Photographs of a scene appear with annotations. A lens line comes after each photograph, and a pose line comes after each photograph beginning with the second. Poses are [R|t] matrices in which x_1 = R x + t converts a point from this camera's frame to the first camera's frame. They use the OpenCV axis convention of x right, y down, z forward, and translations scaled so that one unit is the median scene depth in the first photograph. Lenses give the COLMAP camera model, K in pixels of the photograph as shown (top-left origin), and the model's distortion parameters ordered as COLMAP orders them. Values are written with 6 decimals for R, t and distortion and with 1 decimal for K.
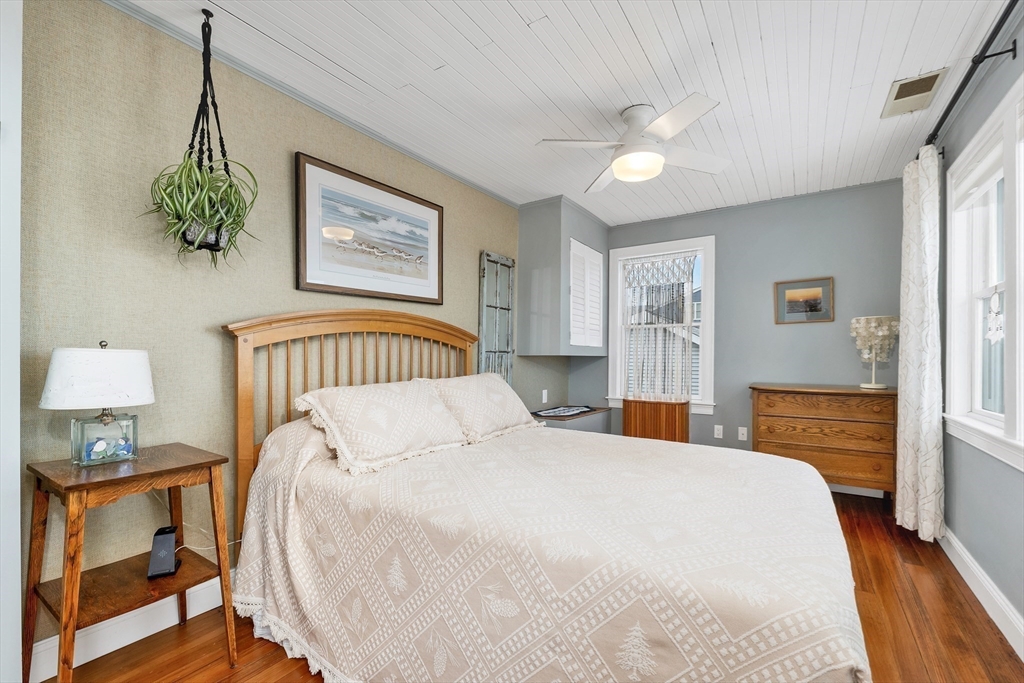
lens RADIAL K [[436.0, 0, 515.0], [0, 436.0, 357.4], [0, 0, 1]] dist [-0.000153, -0.000011]
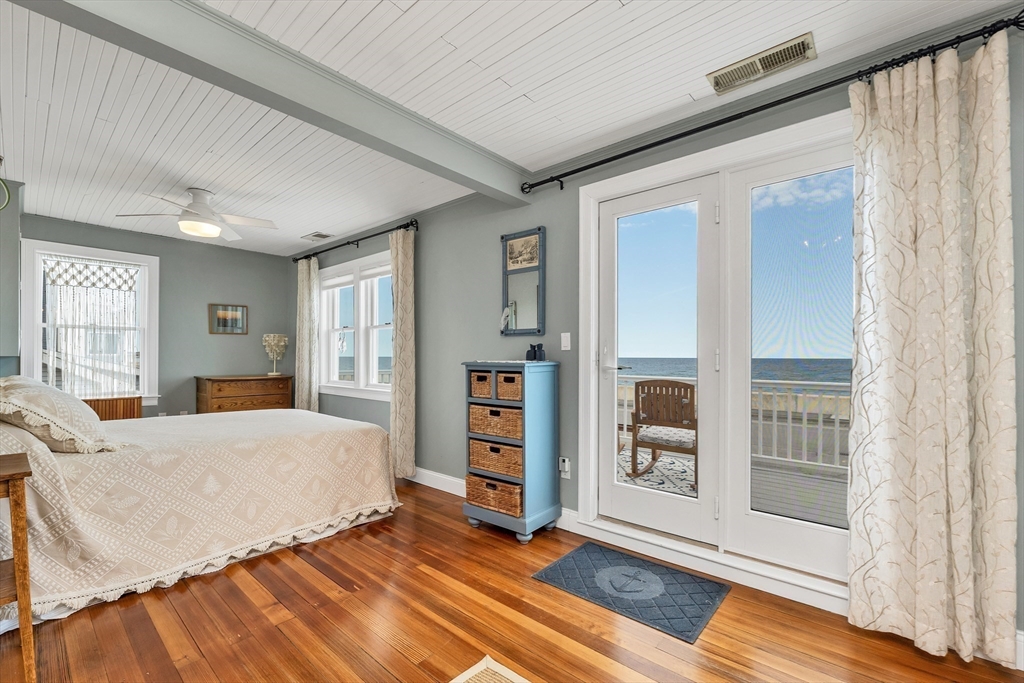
lens RADIAL K [[436.0, 0, 515.0], [0, 436.0, 357.4], [0, 0, 1]] dist [-0.000153, -0.000011]
pose [[0.135953, -0.005739, 0.990699, -0.754572], [-0.000330, 0.999983, 0.005838, -0.009615], [-0.990715, -0.001121, 0.135948, -0.181316]]
